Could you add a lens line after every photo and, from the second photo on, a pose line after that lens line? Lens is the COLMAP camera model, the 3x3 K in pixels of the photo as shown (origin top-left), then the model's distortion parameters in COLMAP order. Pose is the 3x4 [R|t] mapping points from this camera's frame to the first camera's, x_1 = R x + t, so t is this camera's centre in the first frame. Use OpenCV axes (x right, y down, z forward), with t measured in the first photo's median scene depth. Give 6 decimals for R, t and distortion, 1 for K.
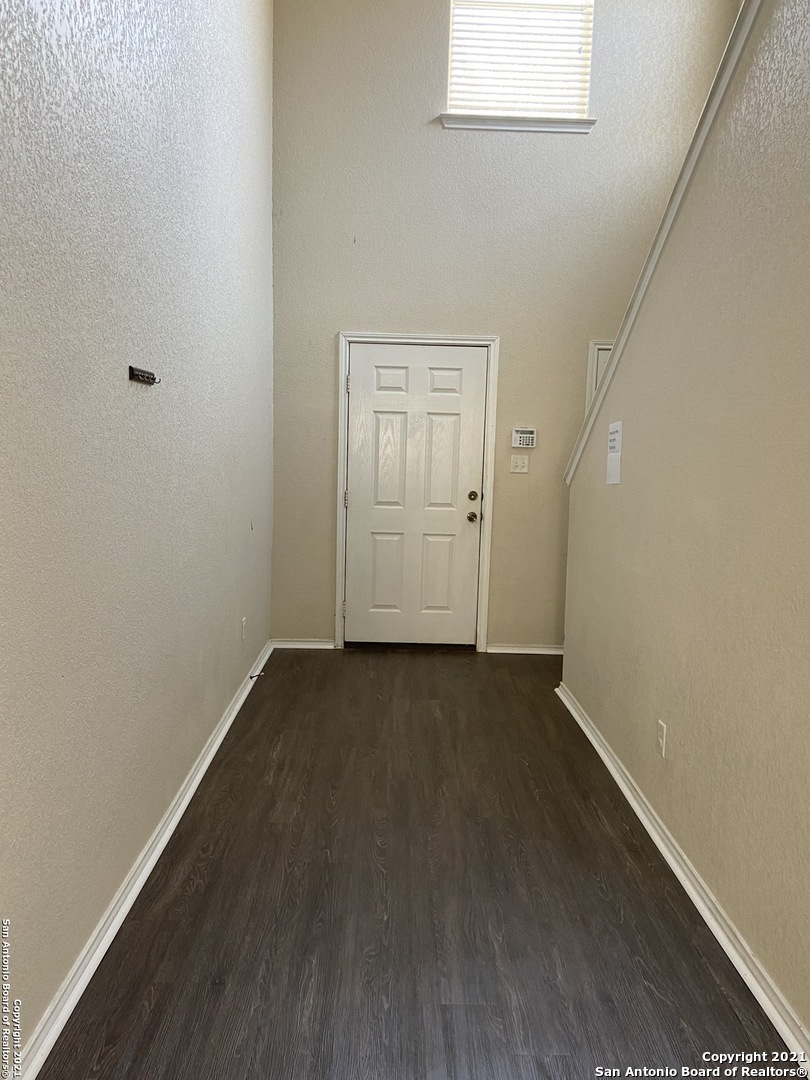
lens RADIAL K [[820.7, 0, 405.0], [0, 820.7, 540.0], [0, 0, 1]] dist [0.026136, -0.029922]
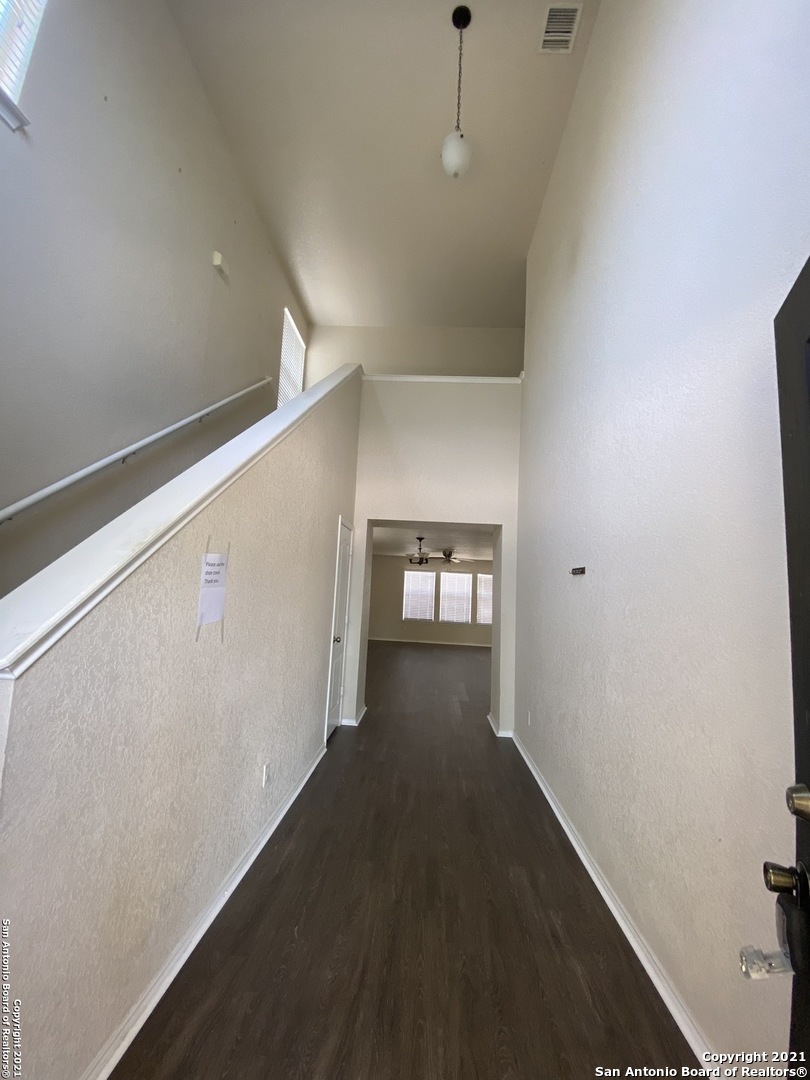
lens RADIAL K [[436.4, 0, 405.0], [0, 436.4, 540.0], [0, 0, 1]] dist [0.000089, -0.000052]
pose [[-0.994307, -0.065874, 0.083756, 0.013510], [-0.066140, 0.997810, -0.000399, -0.180562], [-0.083546, -0.005936, -0.996486, 1.533536]]
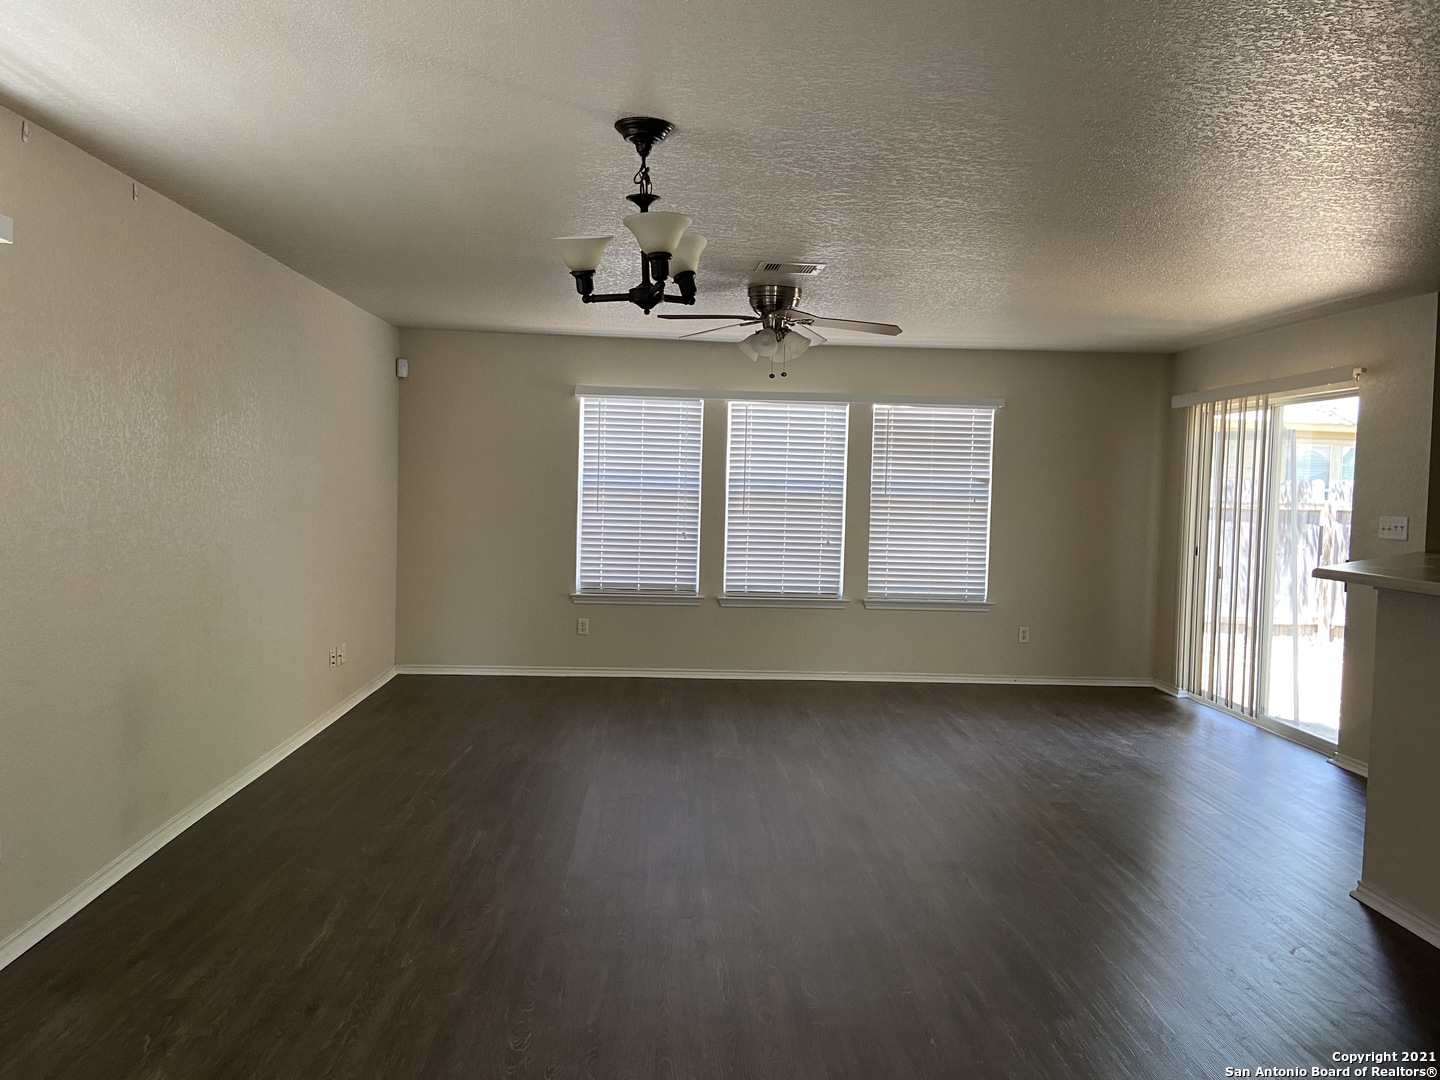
lens RADIAL K [[1094.3, 0, 720.0], [0, 1094.3, 540.0], [0, 0, 1]] dist [0.026136, -0.029922]
pose [[-0.998046, -0.051660, -0.035143, 0.028412], [-0.056880, 0.983986, 0.168926, -0.145832], [0.025854, 0.170594, -0.985002, 1.222271]]
